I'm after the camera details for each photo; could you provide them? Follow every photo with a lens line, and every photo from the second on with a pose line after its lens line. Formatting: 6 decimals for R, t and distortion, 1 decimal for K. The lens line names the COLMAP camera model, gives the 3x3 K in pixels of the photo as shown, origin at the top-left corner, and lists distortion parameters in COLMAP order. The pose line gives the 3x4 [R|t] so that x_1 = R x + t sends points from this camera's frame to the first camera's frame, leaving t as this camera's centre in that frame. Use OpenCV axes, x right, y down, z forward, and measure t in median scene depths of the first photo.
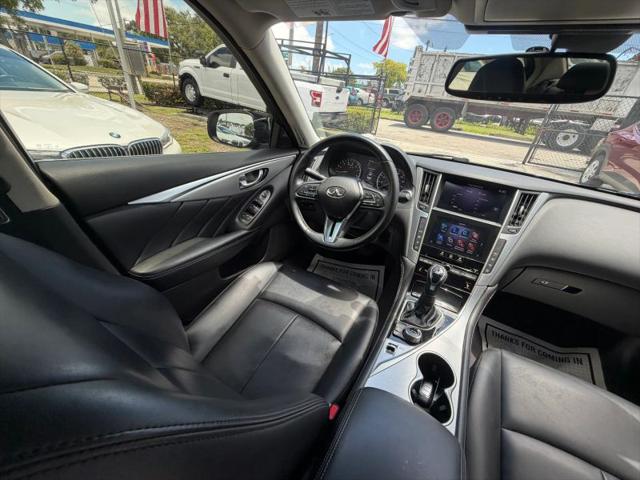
lens RADIAL K [[254.9, 0, 320.0], [0, 254.9, 240.0], [0, 0, 1]] dist [0.000787, 0.000098]
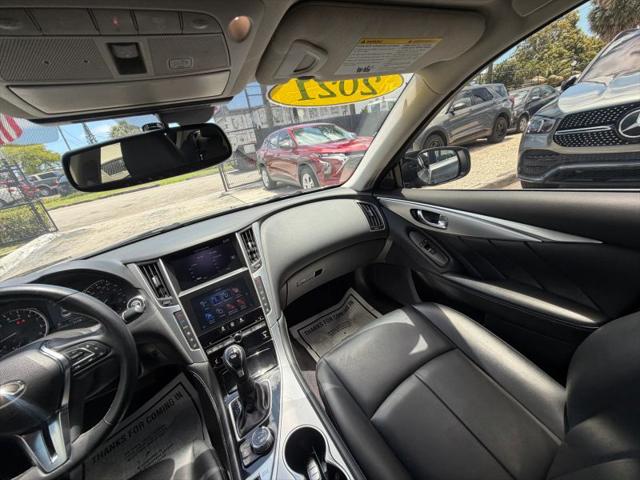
lens RADIAL K [[254.9, 0, 320.0], [0, 254.9, 240.0], [0, 0, 1]] dist [0.000787, 0.000098]
pose [[0.466635, -0.502850, 0.727595, 0.150990], [0.621254, 0.771888, 0.135027, -0.097096], [-0.629520, 0.389013, 0.672587, 0.076344]]
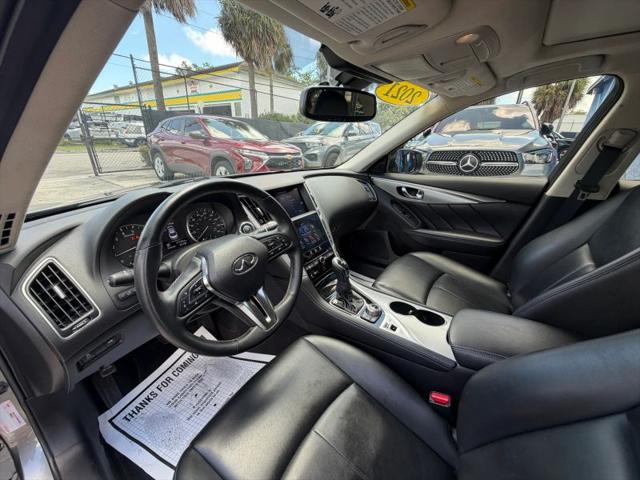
lens RADIAL K [[254.9, 0, 320.0], [0, 254.9, 240.0], [0, 0, 1]] dist [0.000787, 0.000098]
pose [[0.110956, -0.466937, 0.877302, -0.485821], [0.487495, 0.794827, 0.361384, -0.386541], [-0.866047, 0.387583, 0.315820, 0.599341]]
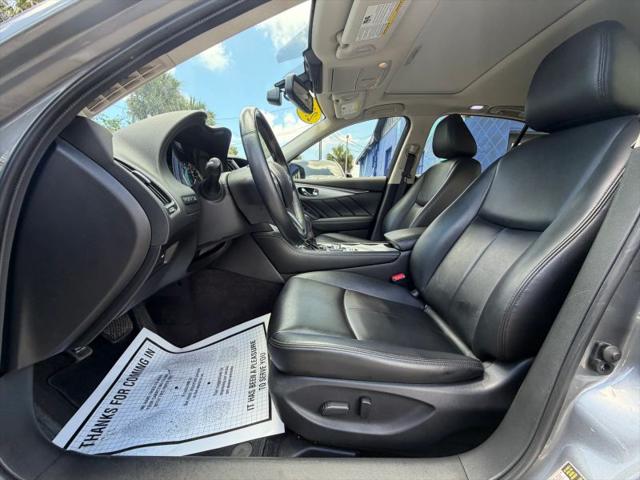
lens RADIAL K [[254.9, 0, 320.0], [0, 254.9, 240.0], [0, 0, 1]] dist [0.000787, 0.000098]
pose [[-0.484858, -0.261101, 0.834709, -0.775141], [0.362751, 0.808396, 0.463581, -0.376409], [-0.795817, 0.527563, -0.297242, 1.294271]]
